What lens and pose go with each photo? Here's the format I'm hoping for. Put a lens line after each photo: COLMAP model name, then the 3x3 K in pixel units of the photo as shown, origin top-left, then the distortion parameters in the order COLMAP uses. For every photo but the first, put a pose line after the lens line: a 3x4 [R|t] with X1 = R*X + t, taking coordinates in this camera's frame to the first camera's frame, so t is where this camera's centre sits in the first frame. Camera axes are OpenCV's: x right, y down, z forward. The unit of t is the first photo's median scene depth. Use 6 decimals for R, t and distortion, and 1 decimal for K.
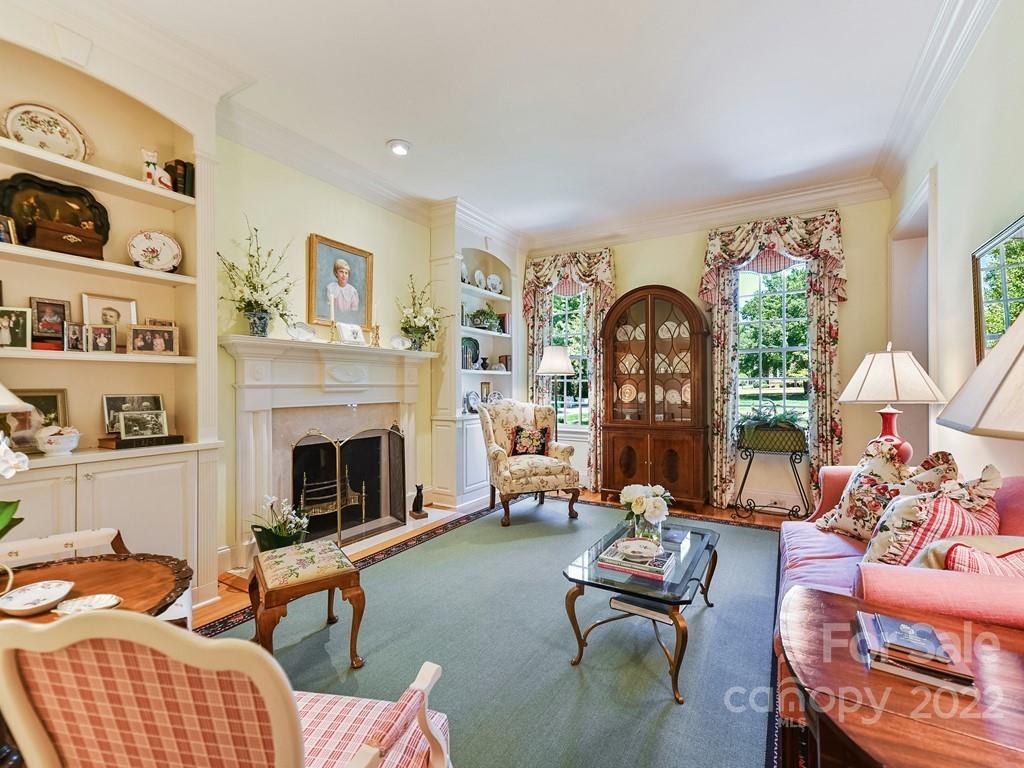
lens RADIAL K [[456.0, 0, 513.5], [0, 456.0, 386.5], [0, 0, 1]] dist [0.011617, 0.000099]
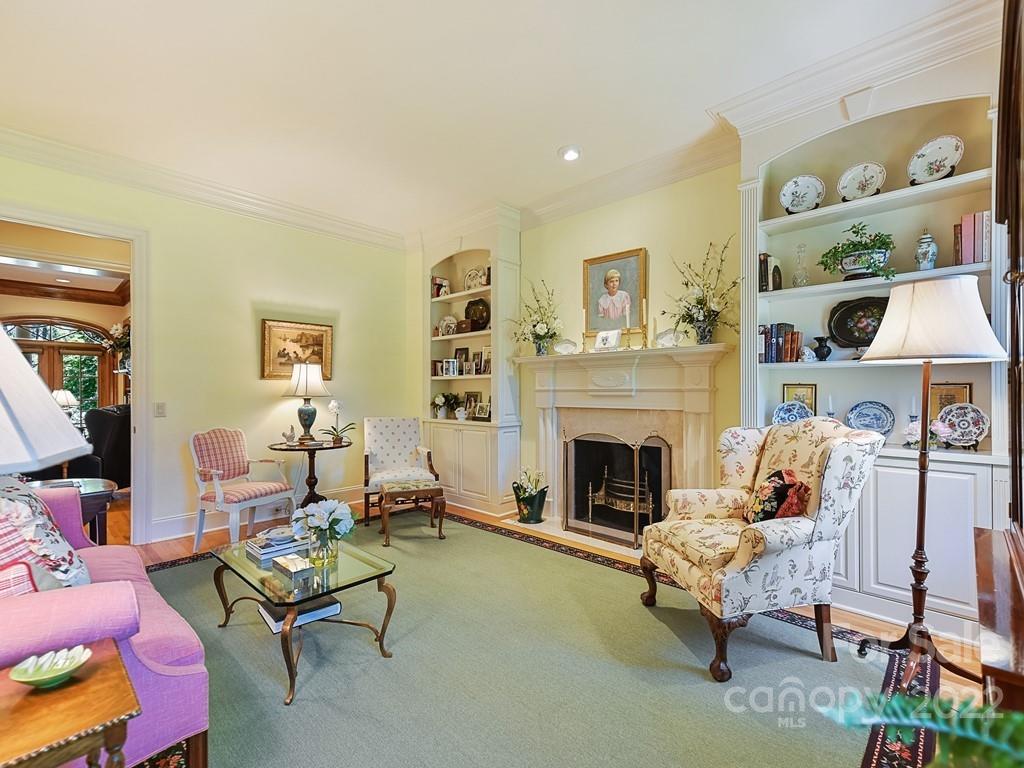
lens RADIAL K [[456.0, 0, 513.5], [0, 456.0, 386.5], [0, 0, 1]] dist [0.011617, 0.000099]
pose [[-0.208407, 0.000900, -0.978042, 0.717576], [0.006201, 0.999981, -0.000401, -0.011591], [0.978023, -0.006149, -0.208408, 1.027120]]
